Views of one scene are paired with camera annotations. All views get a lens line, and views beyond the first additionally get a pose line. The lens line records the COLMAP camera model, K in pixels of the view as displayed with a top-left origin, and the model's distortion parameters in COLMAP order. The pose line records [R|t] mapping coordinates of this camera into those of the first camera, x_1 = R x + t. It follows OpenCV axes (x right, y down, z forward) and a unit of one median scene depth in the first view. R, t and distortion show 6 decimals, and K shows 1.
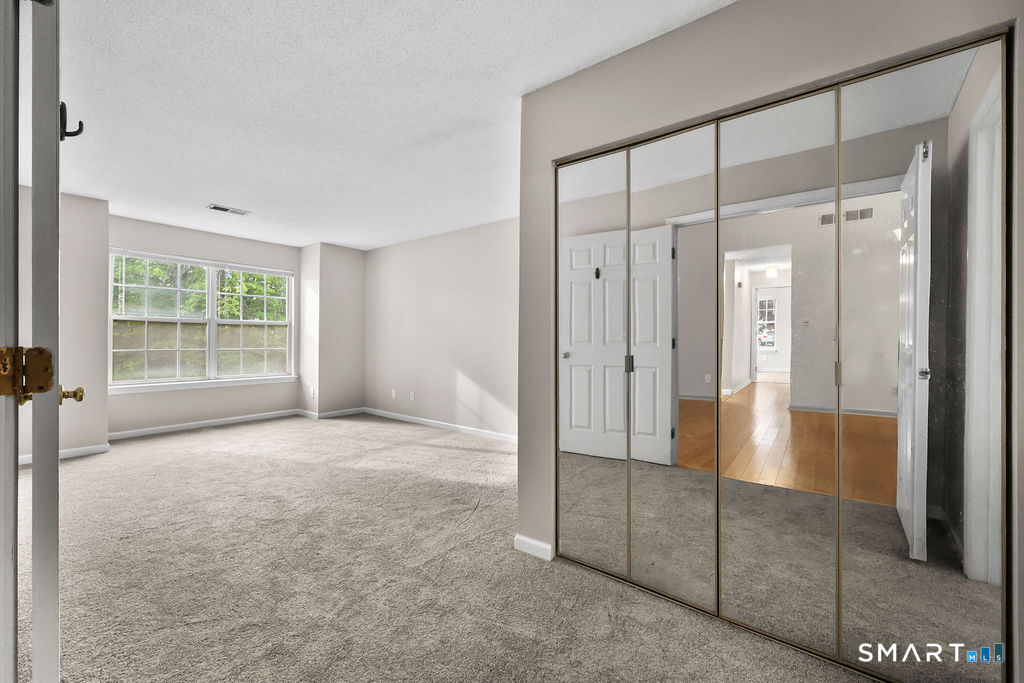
lens RADIAL K [[411.3, 0, 515.6], [0, 411.3, 343.2], [0, 0, 1]] dist [-0.000709, 0.000016]
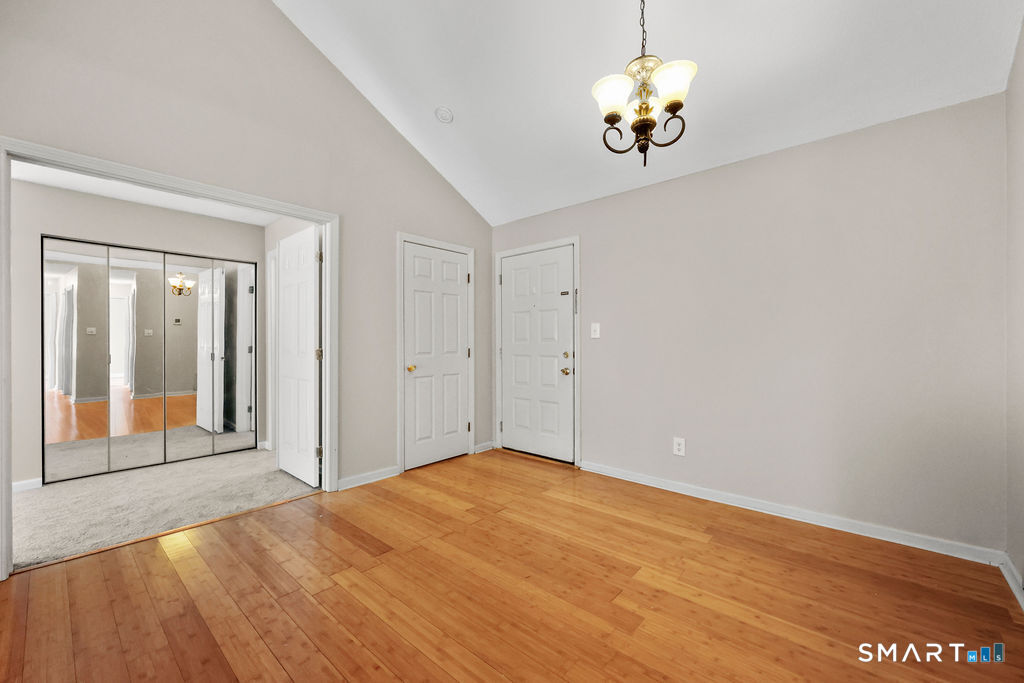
lens RADIAL K [[408.8, 0, 515.2], [0, 408.8, 344.9], [0, 0, 1]] dist [-0.002025, -0.000168]
pose [[0.048745, -0.004312, 0.998802, -0.829733], [0.001692, 0.999990, 0.004235, -0.006170], [-0.998810, 0.001484, 0.048752, -0.531872]]
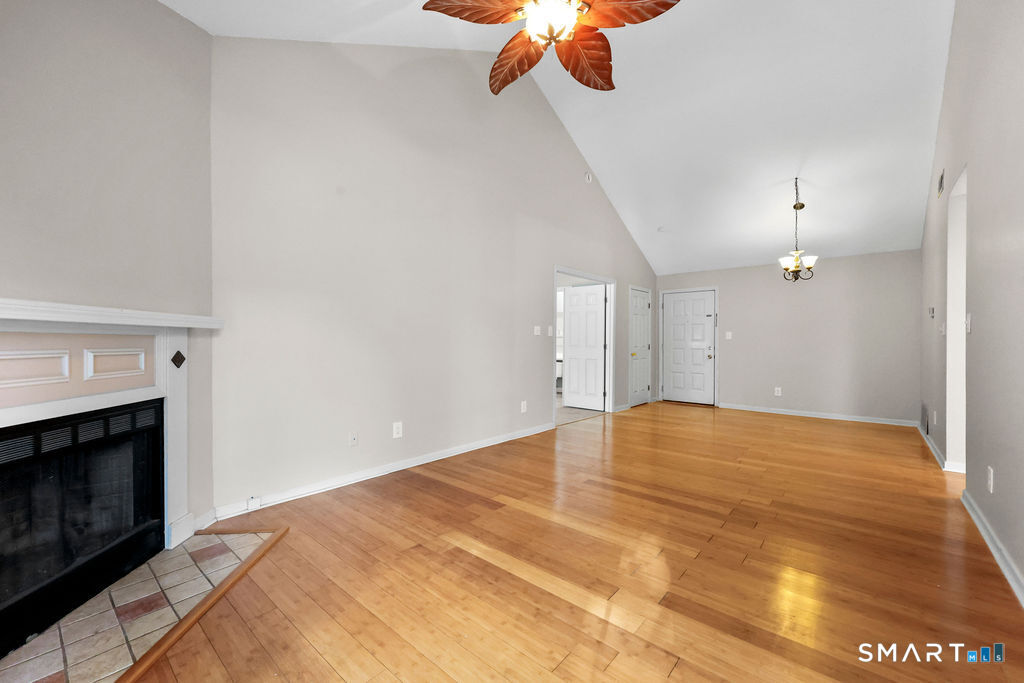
lens RADIAL K [[414.1, 0, 515.2], [0, 414.1, 339.3], [0, 0, 1]] dist [0.009748, 0.000111]
pose [[0.034350, 0.004569, 0.999399, -1.880336], [-0.004018, 0.999982, -0.004434, -0.005748], [-0.999402, -0.003863, 0.034368, 0.305029]]
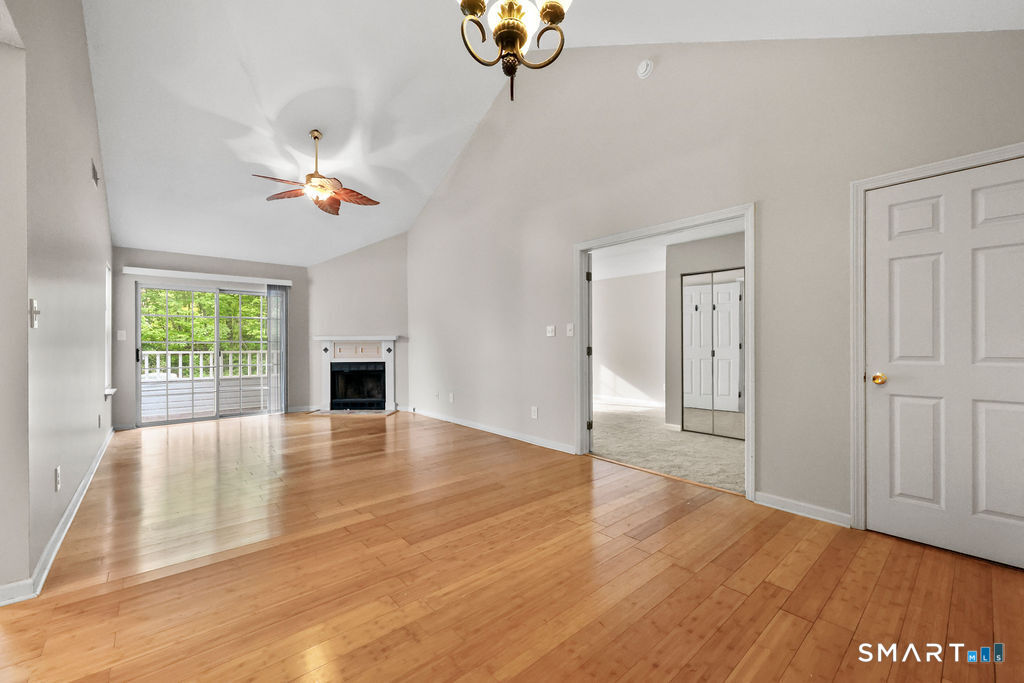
lens RADIAL K [[413.5, 0, 517.9], [0, 413.5, 344.1], [0, 0, 1]] dist [-0.001672, -0.000111]
pose [[0.984314, -0.003168, -0.176396, -0.268241], [0.003391, 0.999994, 0.000959, -0.004758], [0.176391, -0.001543, 0.984319, -1.011576]]
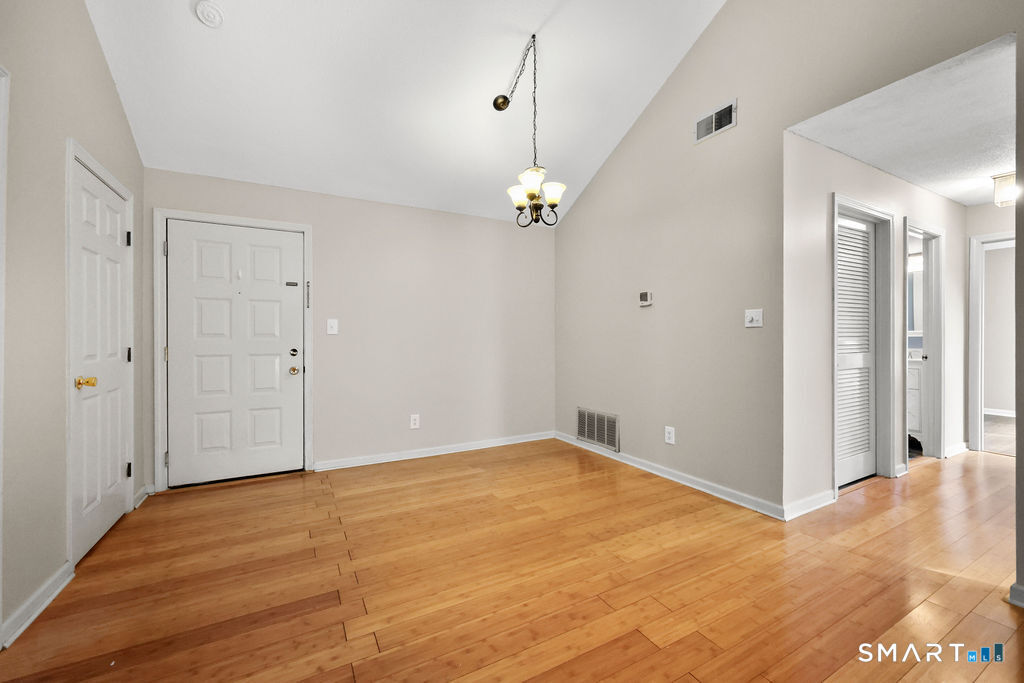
lens RADIAL K [[411.3, 0, 515.6], [0, 411.3, 343.2], [0, 0, 1]] dist [-0.000709, 0.000016]
pose [[-0.920183, -0.001251, 0.391485, -0.613106], [0.003450, 0.999930, 0.011303, -0.006185], [-0.391472, 0.011752, -0.920115, 0.092282]]
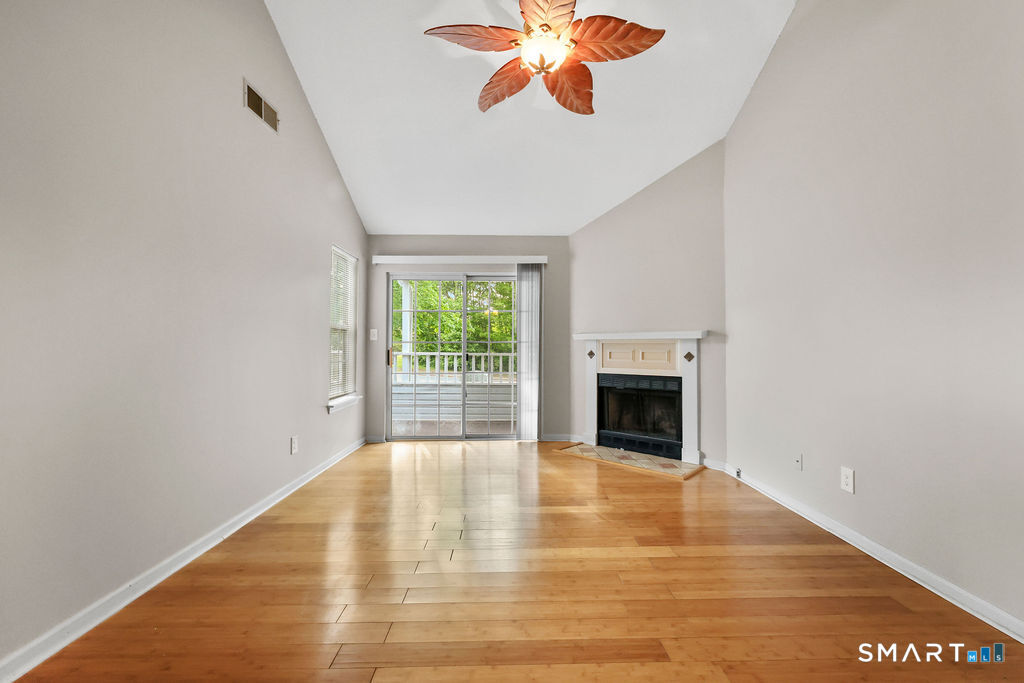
lens RADIAL K [[413.5, 0, 517.9], [0, 413.5, 344.1], [0, 0, 1]] dist [-0.001672, -0.000111]
pose [[0.637396, -0.006081, -0.770512, -0.664489], [-0.001731, 0.999955, -0.009325, 0.002053], [0.770534, 0.007278, 0.637357, -0.227418]]
